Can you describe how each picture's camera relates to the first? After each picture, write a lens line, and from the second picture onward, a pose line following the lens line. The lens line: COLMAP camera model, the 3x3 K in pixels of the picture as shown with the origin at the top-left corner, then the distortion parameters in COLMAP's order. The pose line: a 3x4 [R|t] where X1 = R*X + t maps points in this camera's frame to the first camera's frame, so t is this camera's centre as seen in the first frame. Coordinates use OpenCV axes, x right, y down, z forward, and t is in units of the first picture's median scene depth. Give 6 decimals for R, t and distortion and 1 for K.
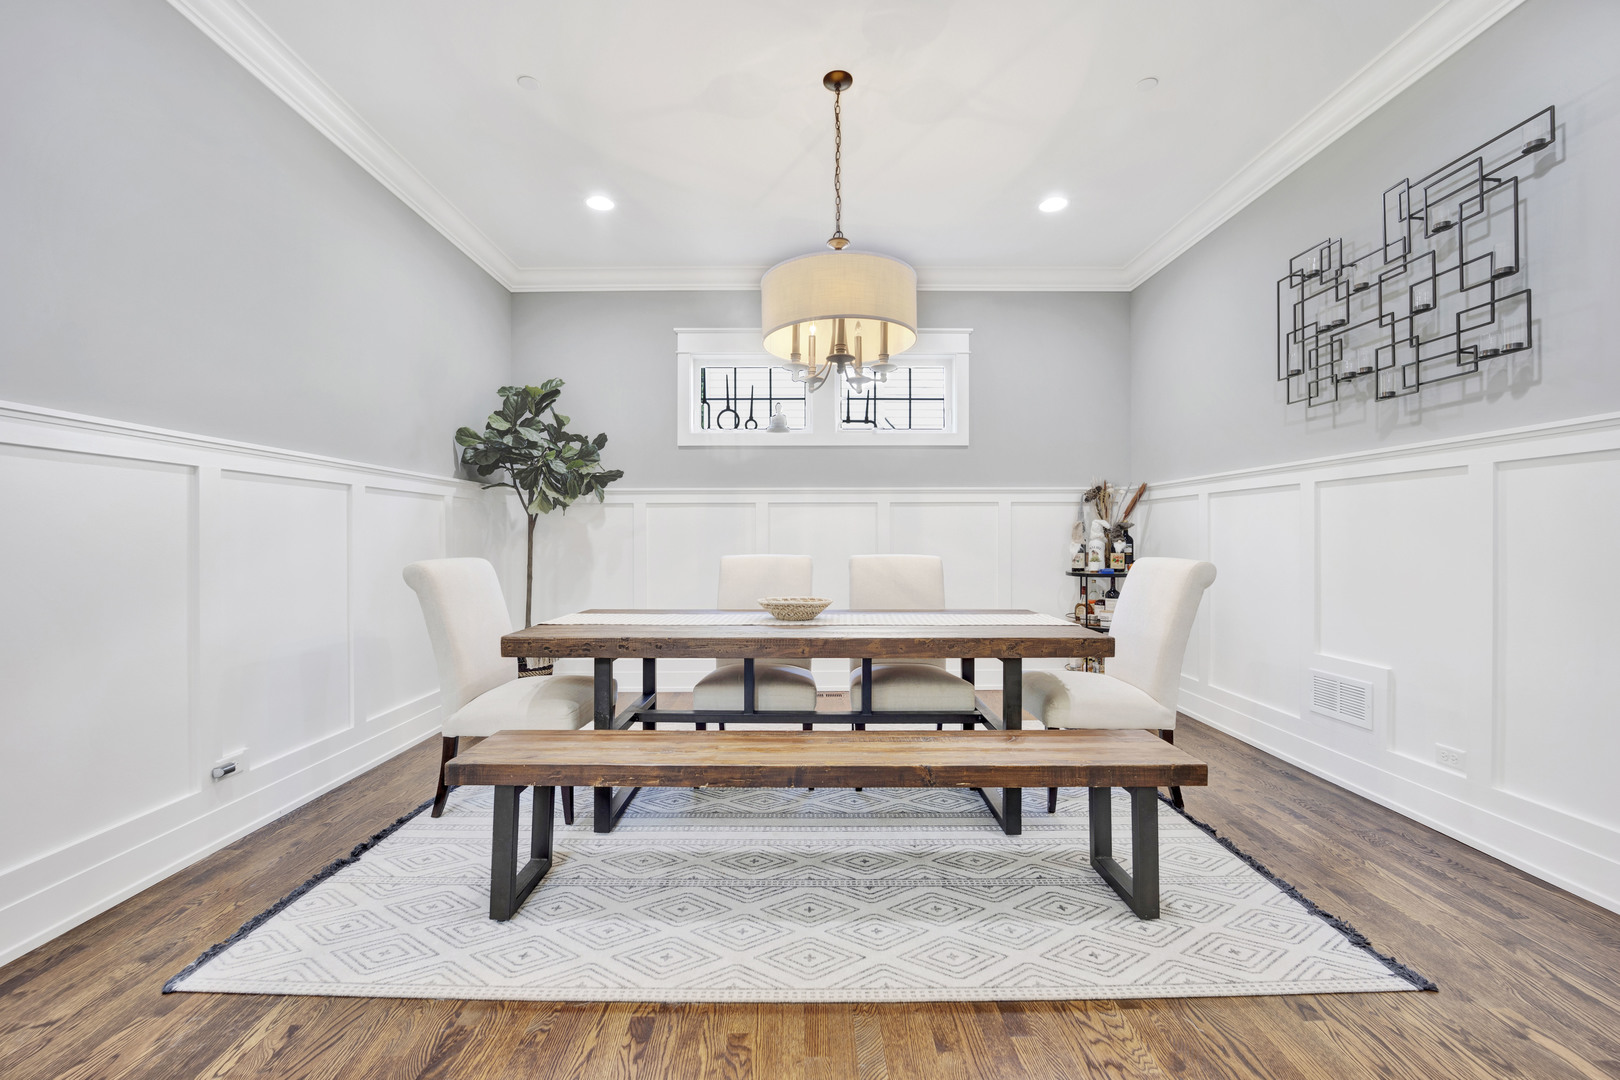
lens RADIAL K [[662.4, 0, 804.6], [0, 662.4, 541.2], [0, 0, 1]] dist [-0.023371, 0.000825]
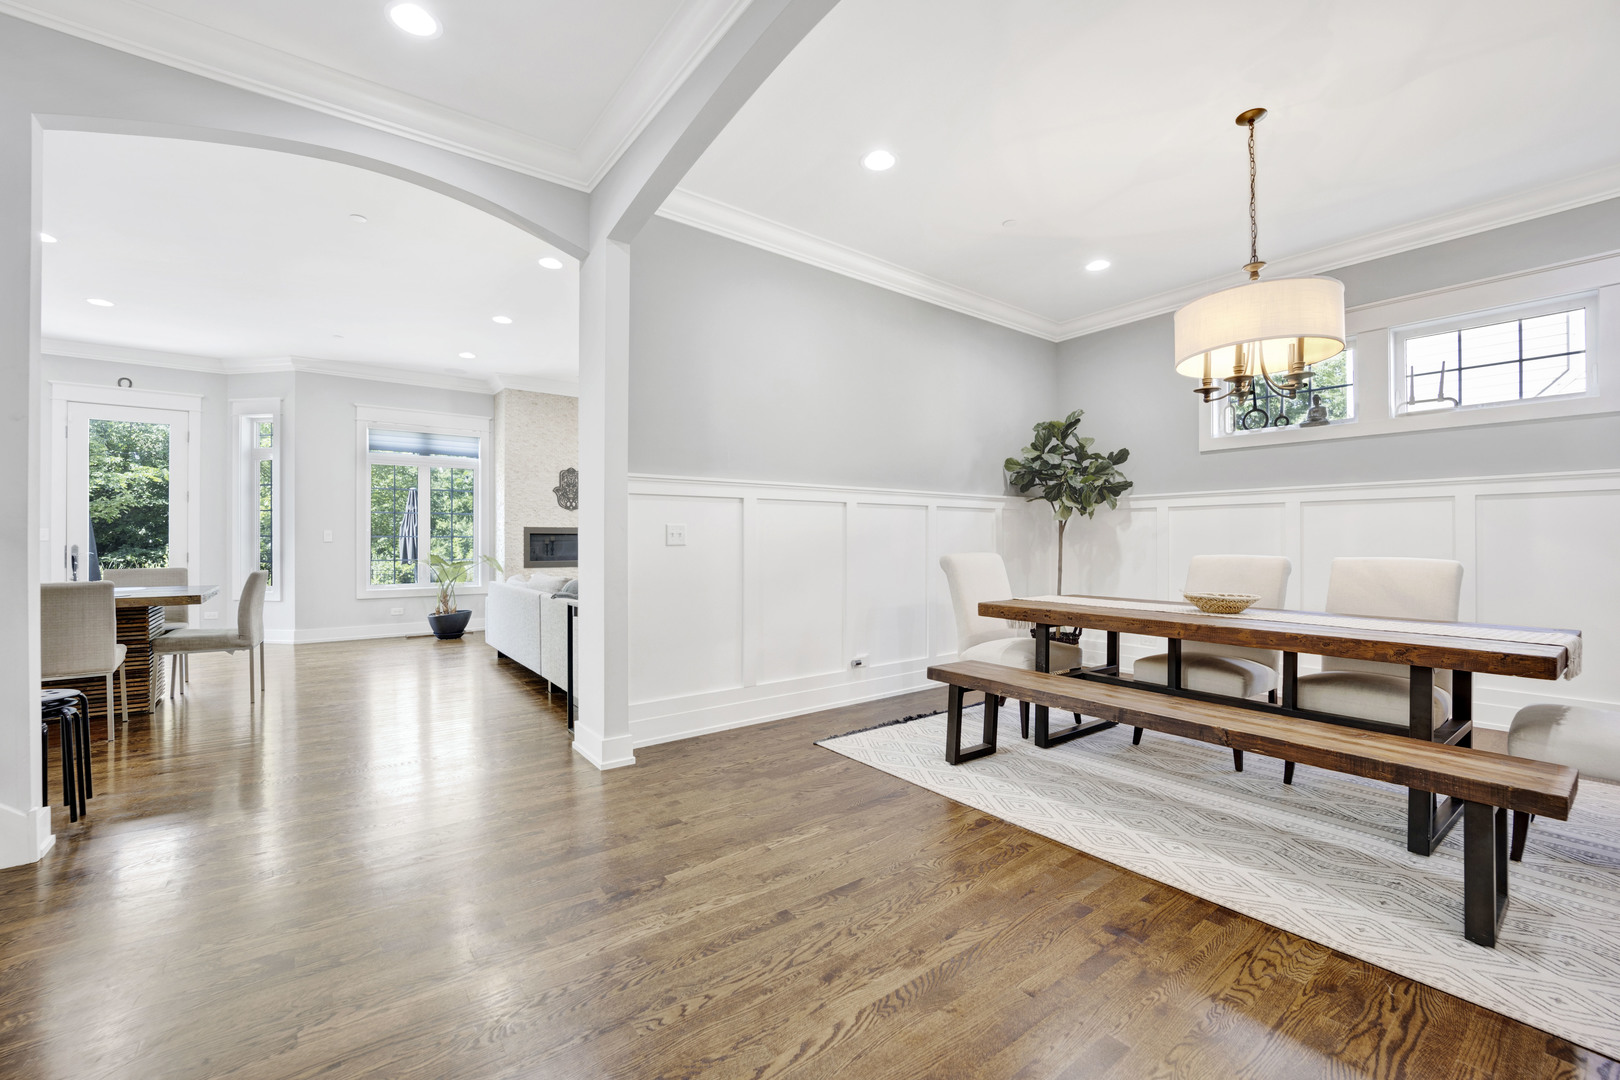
lens RADIAL K [[662.4, 0, 804.6], [0, 662.4, 541.2], [0, 0, 1]] dist [-0.023371, 0.000825]
pose [[0.599451, 0.002875, -0.800406, 0.422101], [-0.002549, 0.999995, 0.001683, -0.002102], [0.800407, 0.001031, 0.599456, -0.208985]]
